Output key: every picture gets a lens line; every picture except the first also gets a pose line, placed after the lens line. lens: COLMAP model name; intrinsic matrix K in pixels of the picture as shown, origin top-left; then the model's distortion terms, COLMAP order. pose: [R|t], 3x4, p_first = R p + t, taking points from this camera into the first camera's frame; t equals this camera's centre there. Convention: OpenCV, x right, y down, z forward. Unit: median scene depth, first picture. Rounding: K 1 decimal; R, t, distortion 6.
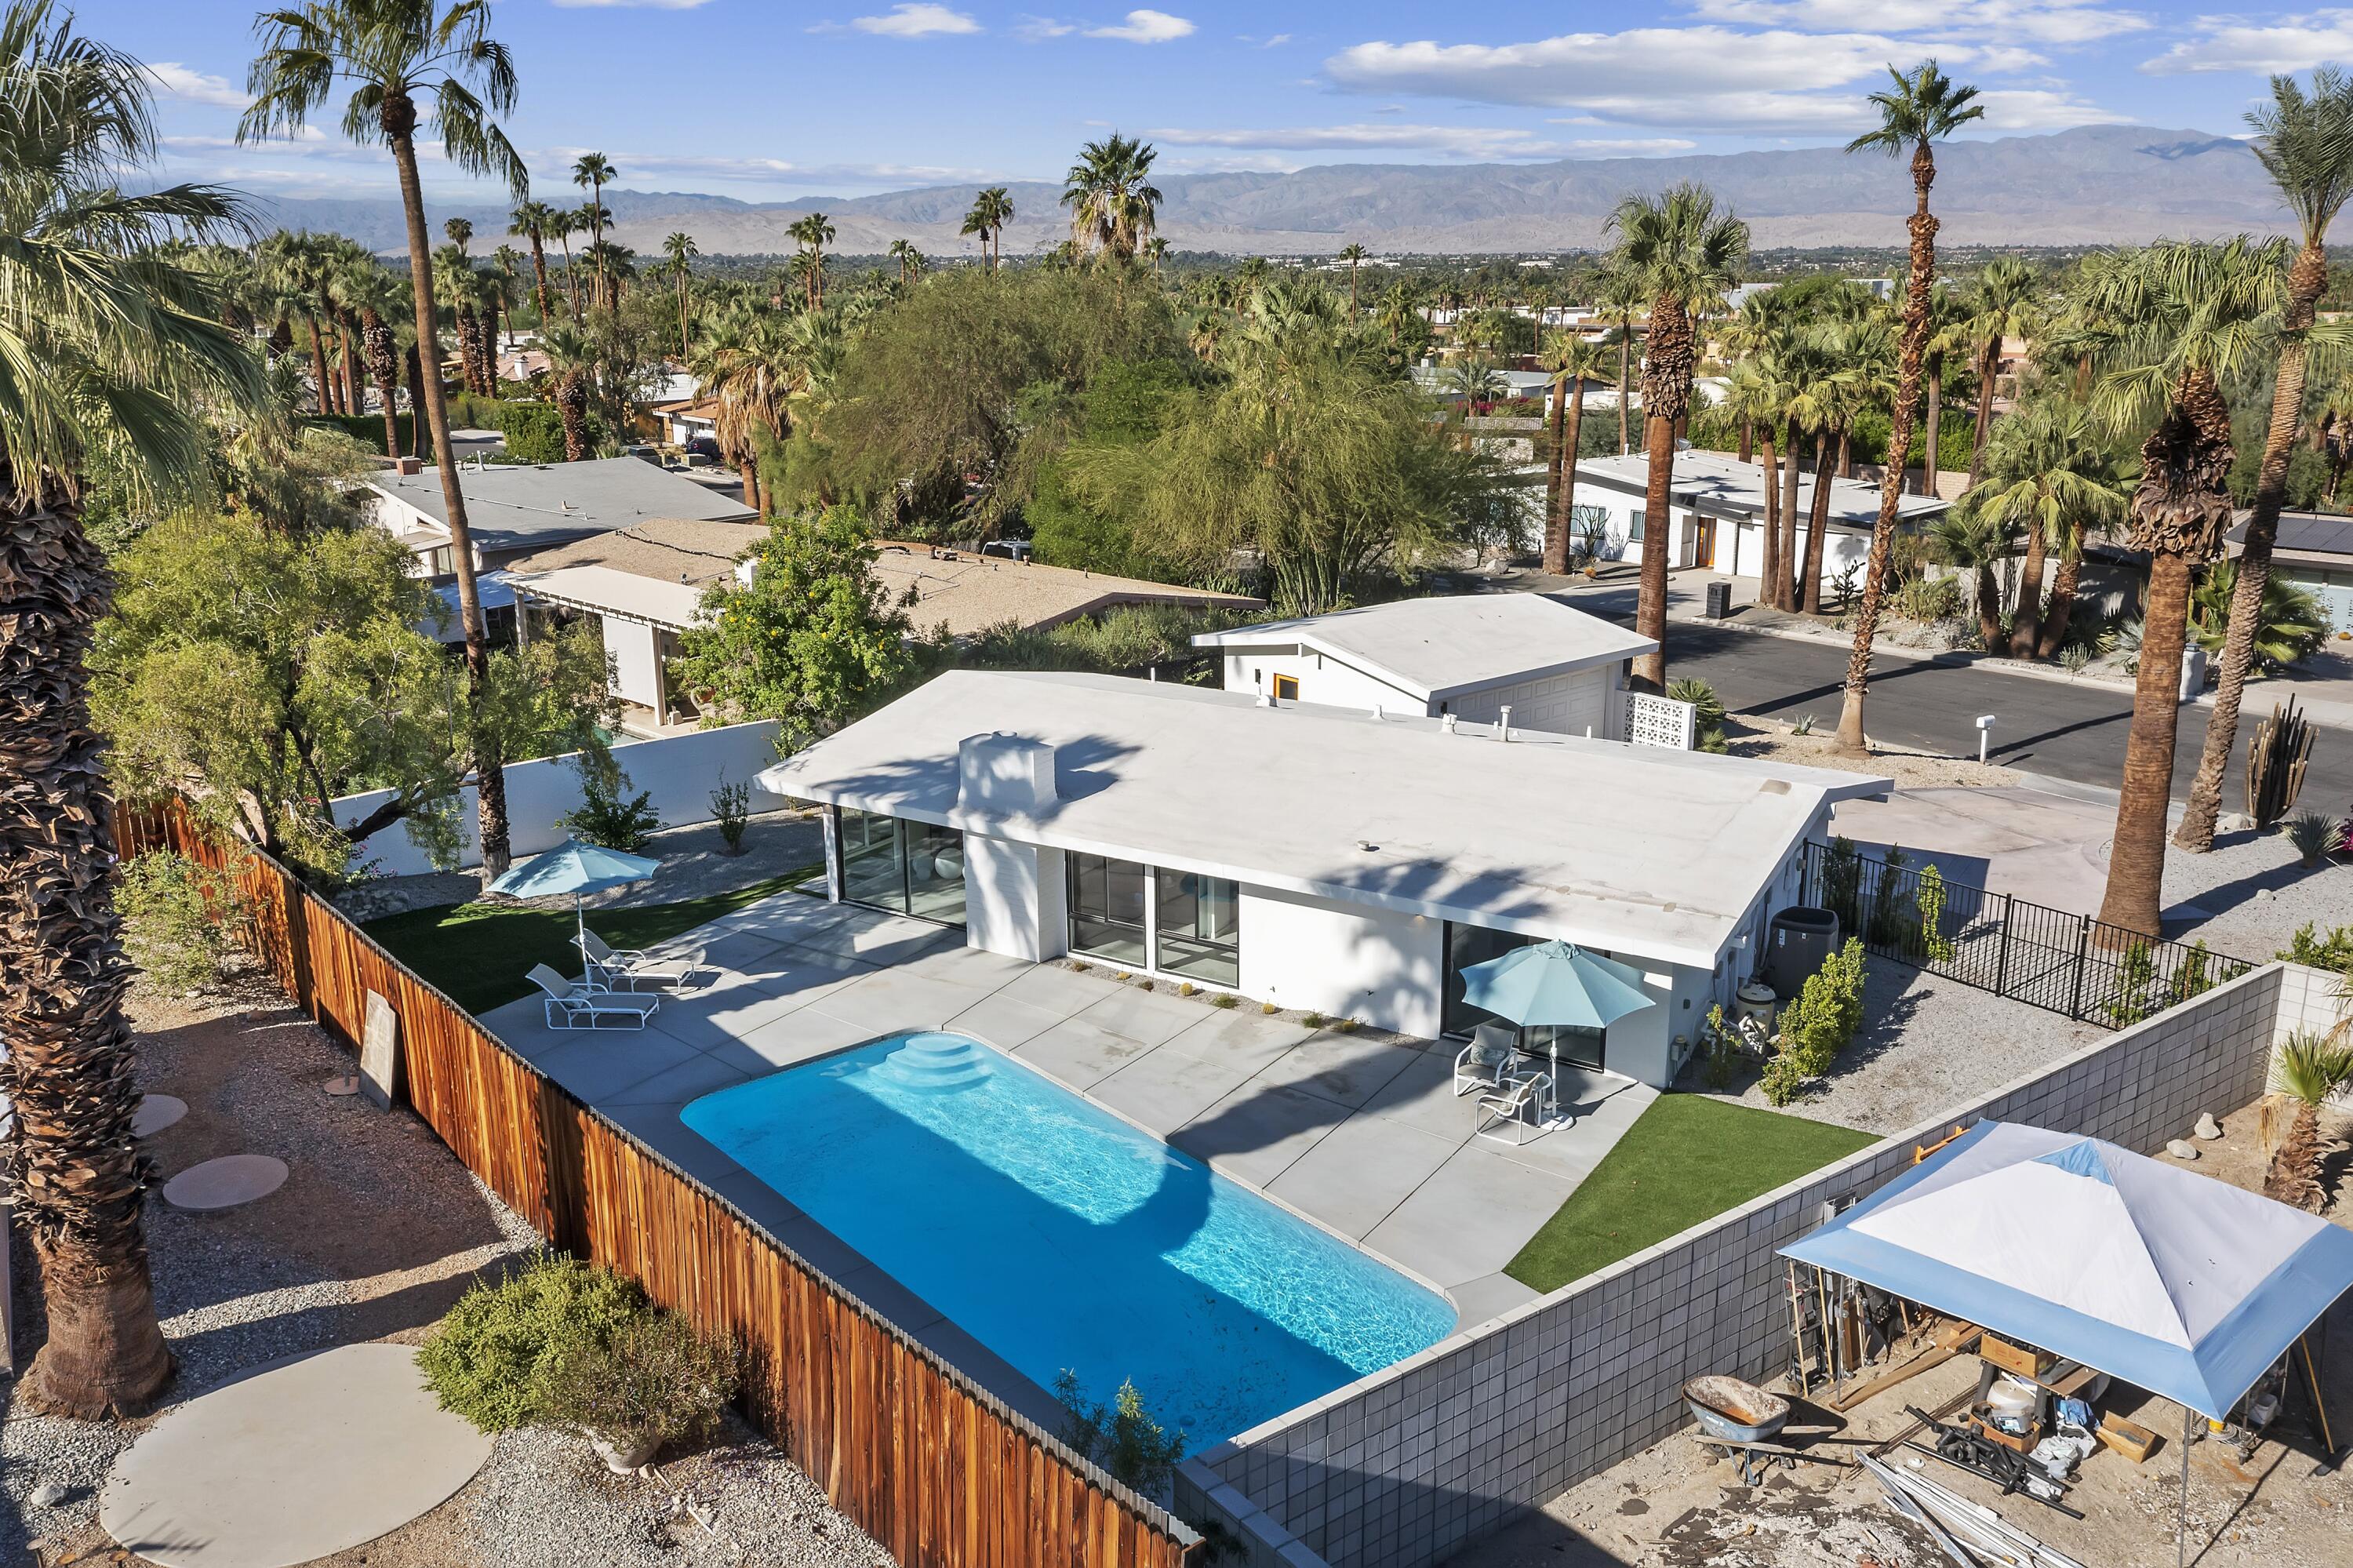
lens RADIAL K [[1873.0, 0, 1173.4], [0, 1873.0, 784.9], [0, 0, 1]] dist [-0.002209, 0.015539]
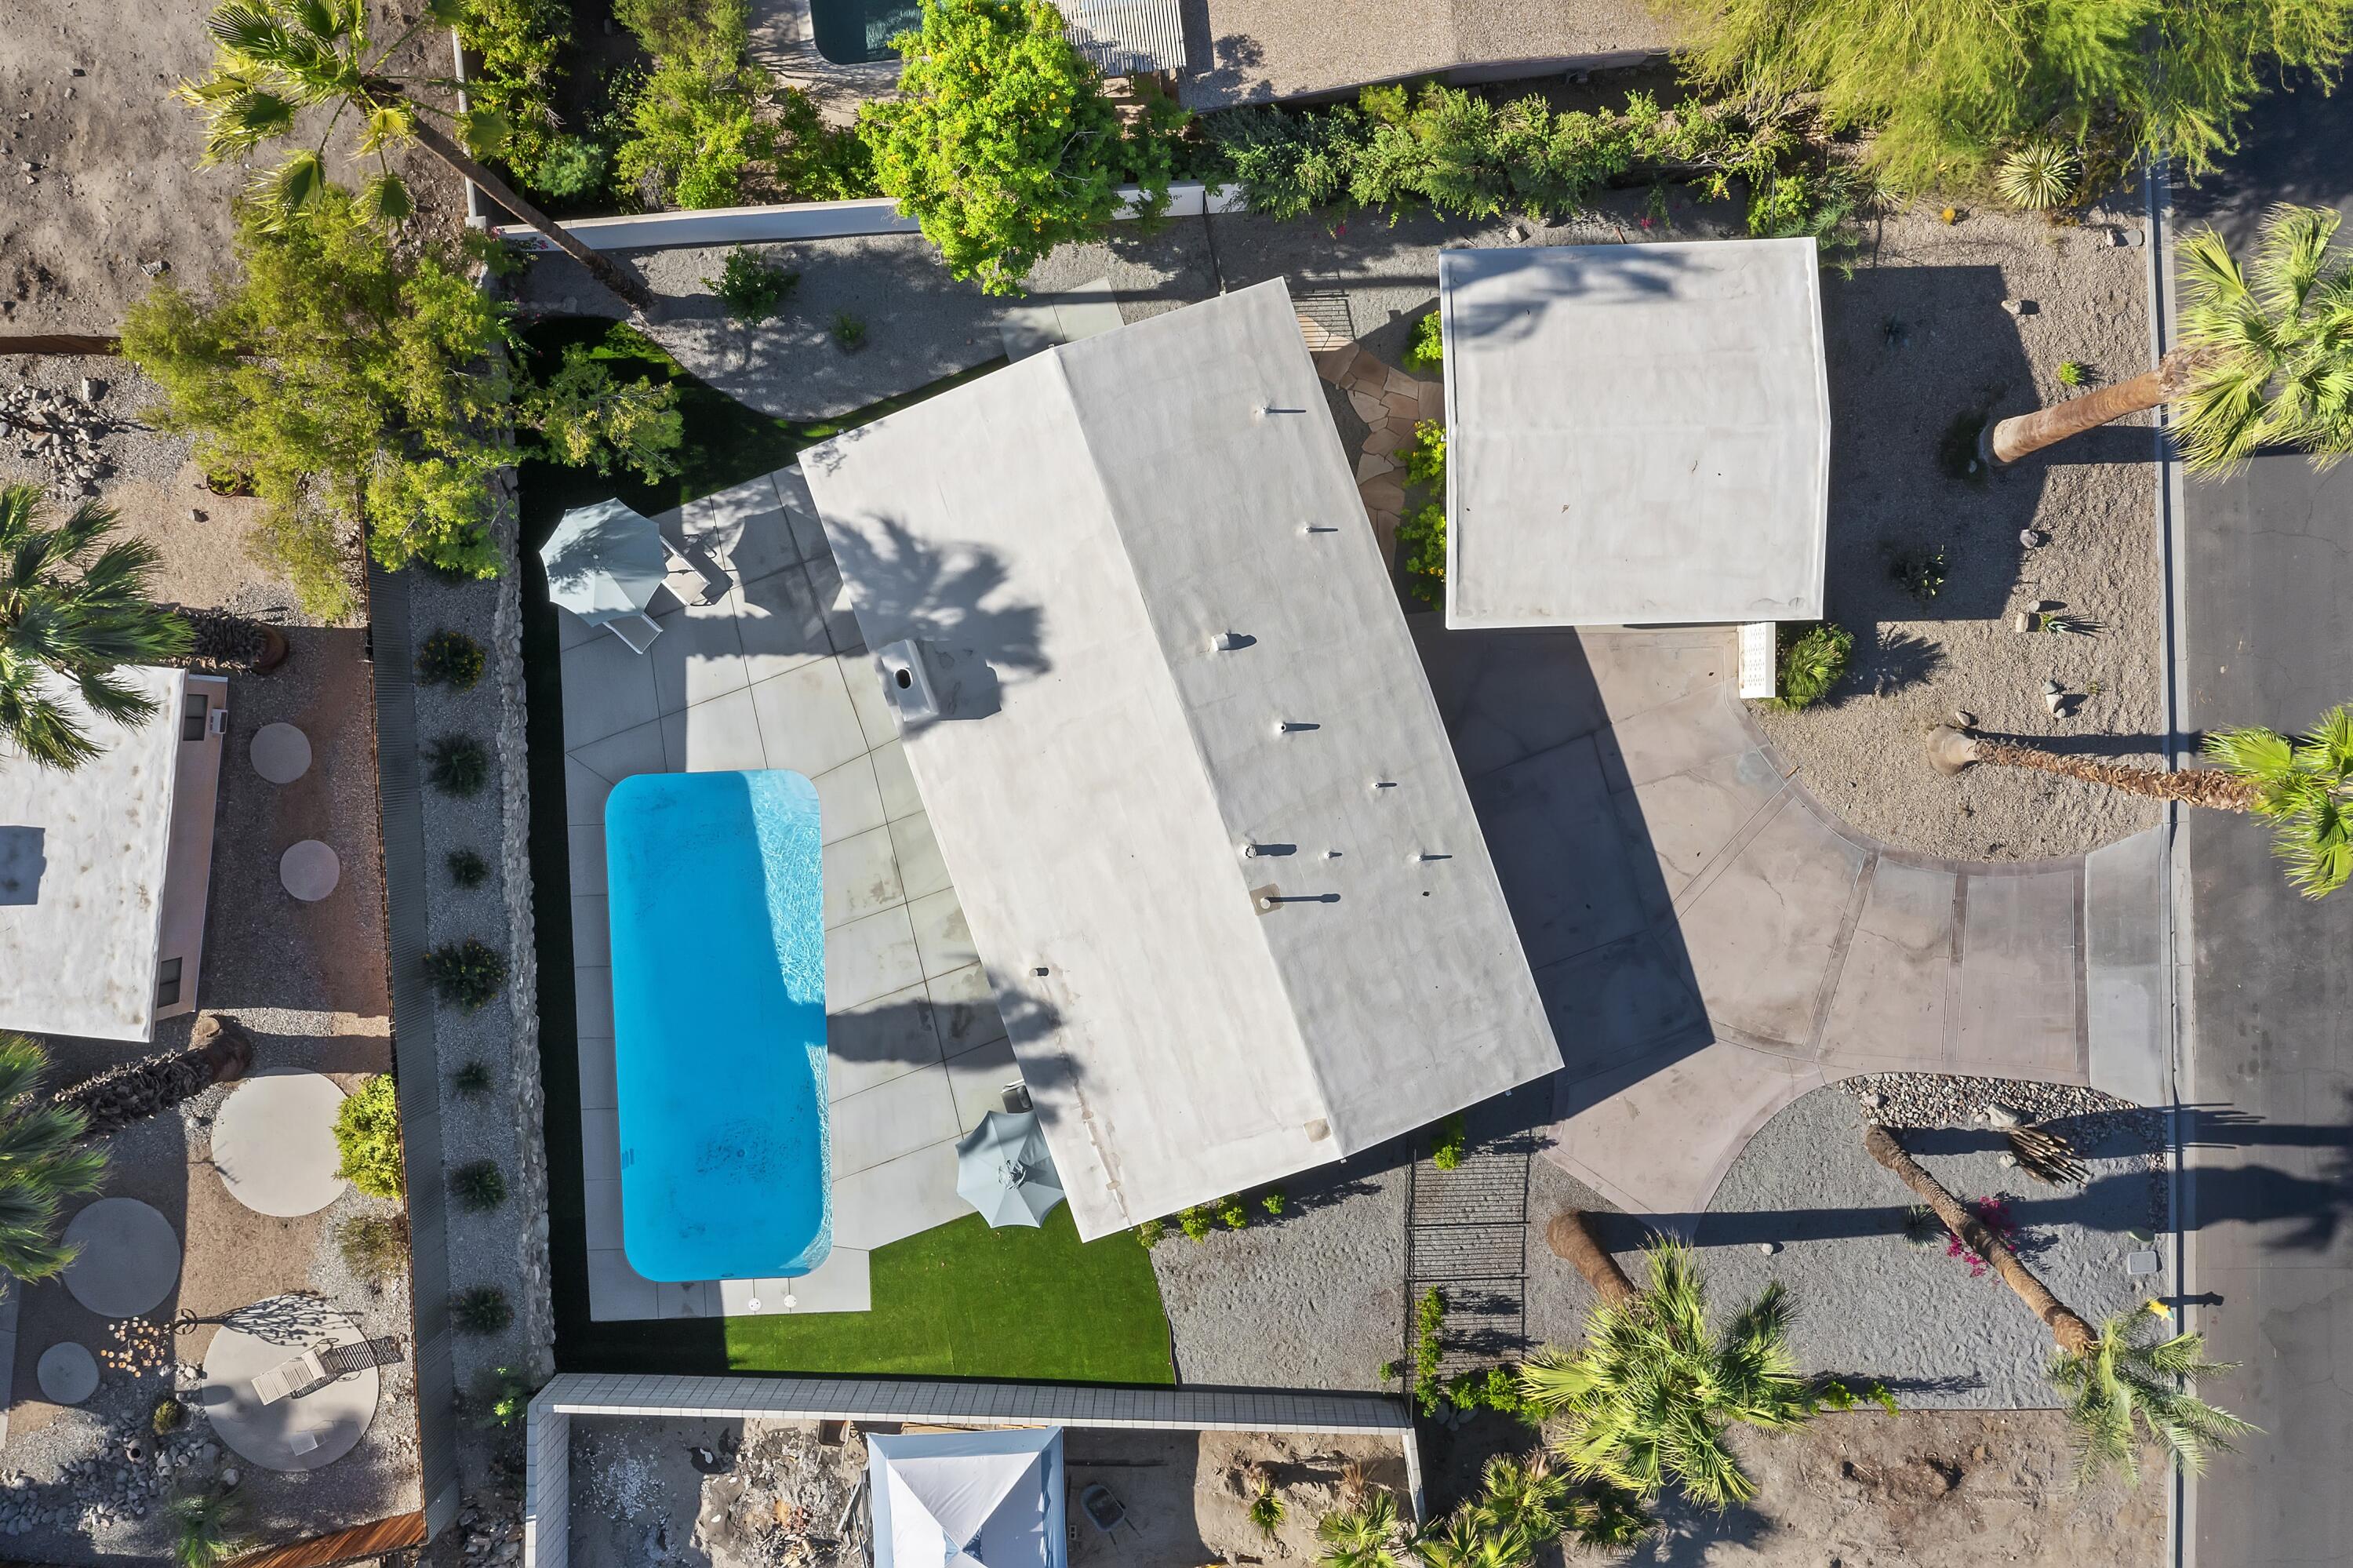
lens RADIAL K [[1873.0, 0, 1194.4], [0, 1873.0, 777.5], [0, 0, 1]] dist [-0.002209, 0.015539]
pose [[0.791708, 0.610754, 0.013313, 0.090652], [-0.160016, 0.186295, 0.969376, -1.310718], [0.589570, -0.769593, 0.245221, 0.830299]]
